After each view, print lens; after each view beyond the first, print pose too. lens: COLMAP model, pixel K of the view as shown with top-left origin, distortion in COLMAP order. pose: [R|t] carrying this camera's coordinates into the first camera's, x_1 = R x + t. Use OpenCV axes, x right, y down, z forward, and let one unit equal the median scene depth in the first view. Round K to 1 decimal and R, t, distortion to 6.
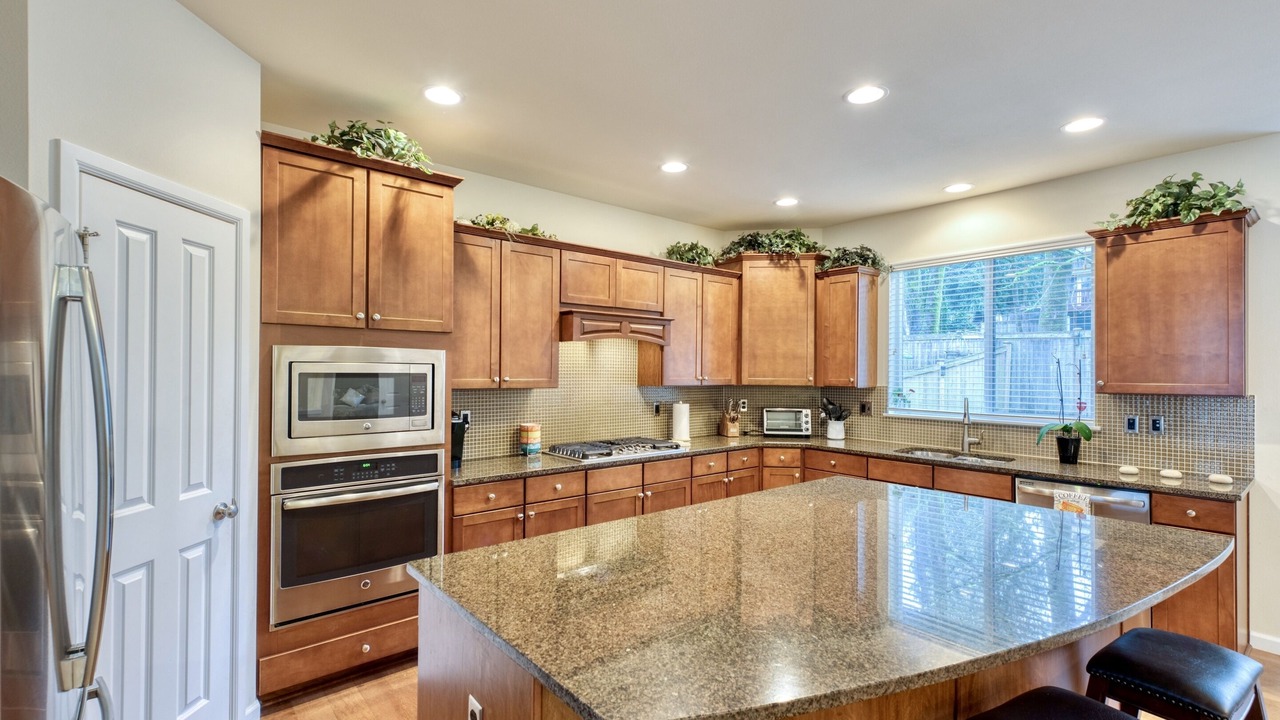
lens RADIAL K [[580.2, 0, 639.5], [0, 580.2, 365.6], [0, 0, 1]] dist [0.009956, -0.002543]
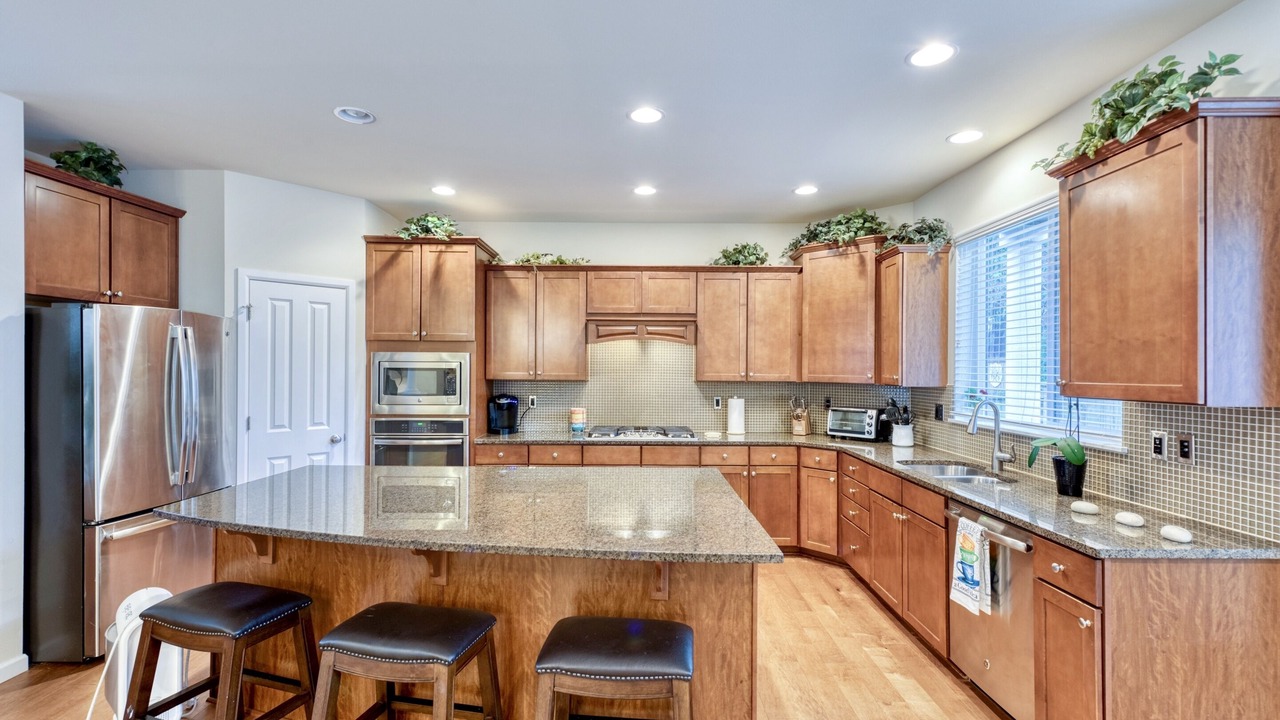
lens RADIAL K [[580.2, 0, 640.9], [0, 580.2, 363.2], [0, 0, 1]] dist [0.009956, -0.002543]
pose [[0.761012, -0.006133, -0.648709, 0.793783], [0.004510, 0.999981, -0.004164, 0.006521], [0.648723, 0.000243, 0.761025, 0.114719]]
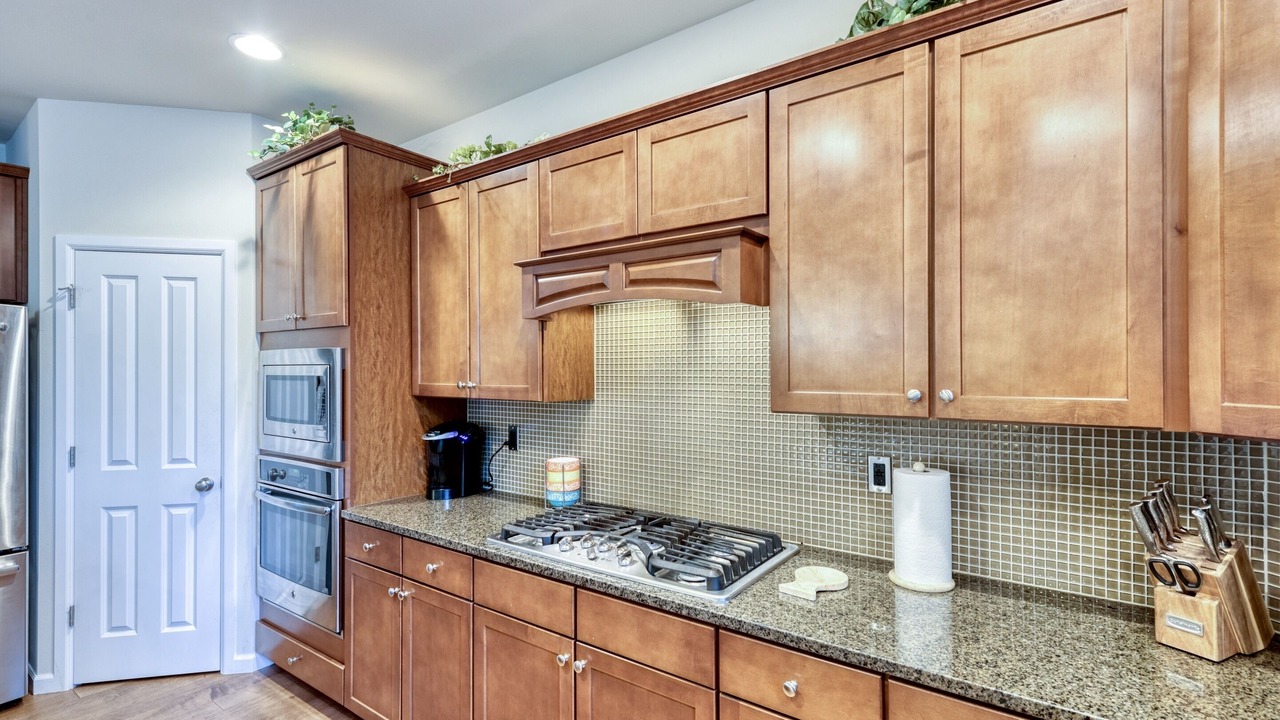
lens RADIAL K [[580.2, 0, 641.1], [0, 580.2, 366.0], [0, 0, 1]] dist [0.009956, -0.002543]
pose [[0.242685, -0.011683, -0.970035, 0.452479], [0.013196, 0.999875, -0.008741, 0.009739], [0.970015, -0.010679, 0.242809, 0.979860]]
